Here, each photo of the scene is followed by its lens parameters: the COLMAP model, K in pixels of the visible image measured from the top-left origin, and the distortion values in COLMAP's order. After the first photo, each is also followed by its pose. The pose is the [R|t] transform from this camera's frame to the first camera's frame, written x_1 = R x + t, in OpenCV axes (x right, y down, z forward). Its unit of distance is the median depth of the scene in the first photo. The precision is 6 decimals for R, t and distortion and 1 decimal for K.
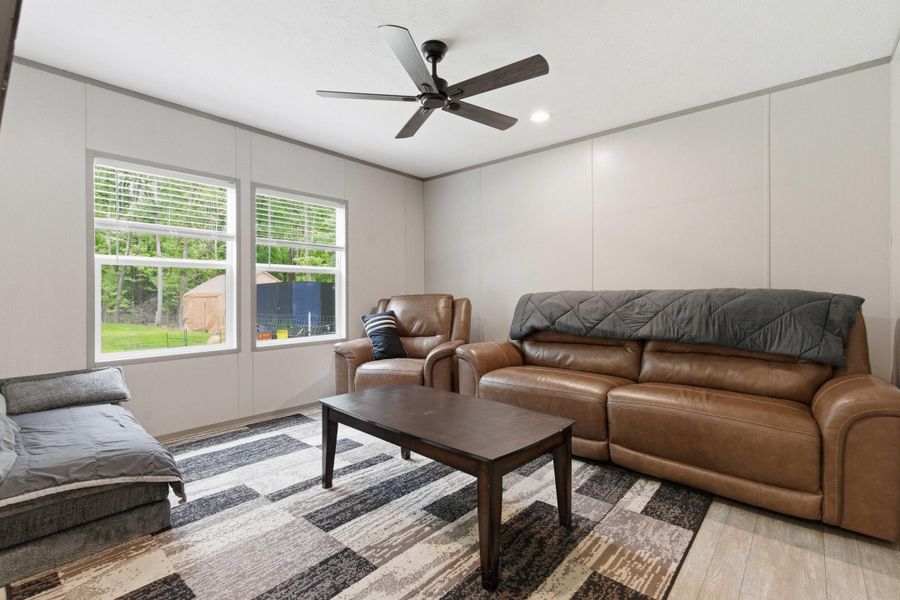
lens RADIAL K [[428.1, 0, 453.3], [0, 428.1, 279.0], [0, 0, 1]] dist [0.013736, -0.000295]
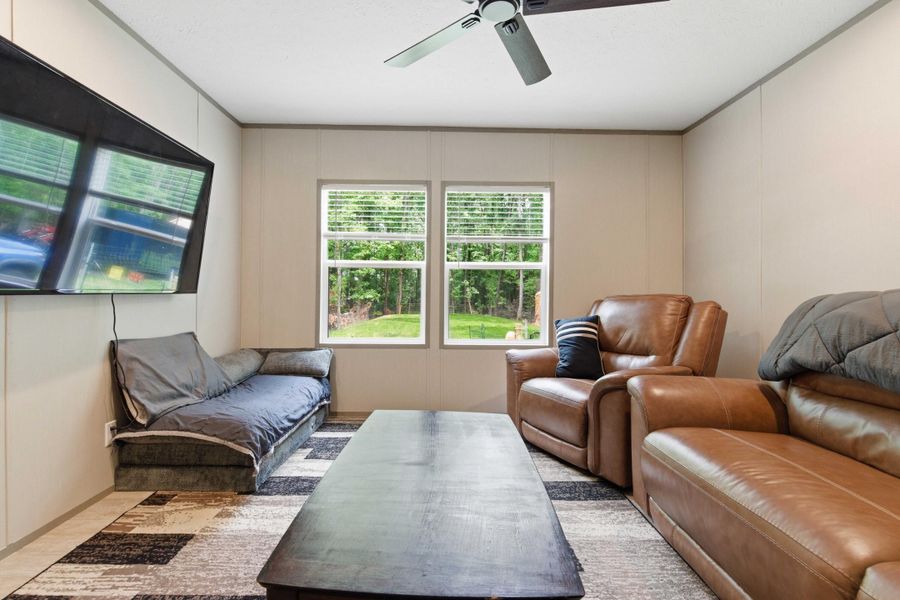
lens RADIAL K [[428.1, 0, 453.3], [0, 428.1, 279.0], [0, 0, 1]] dist [0.013736, -0.000295]
pose [[0.651381, -0.016963, -0.758561, 0.306031], [0.014621, 0.999845, -0.009803, 0.014617], [0.758610, -0.004706, 0.651528, 0.357554]]
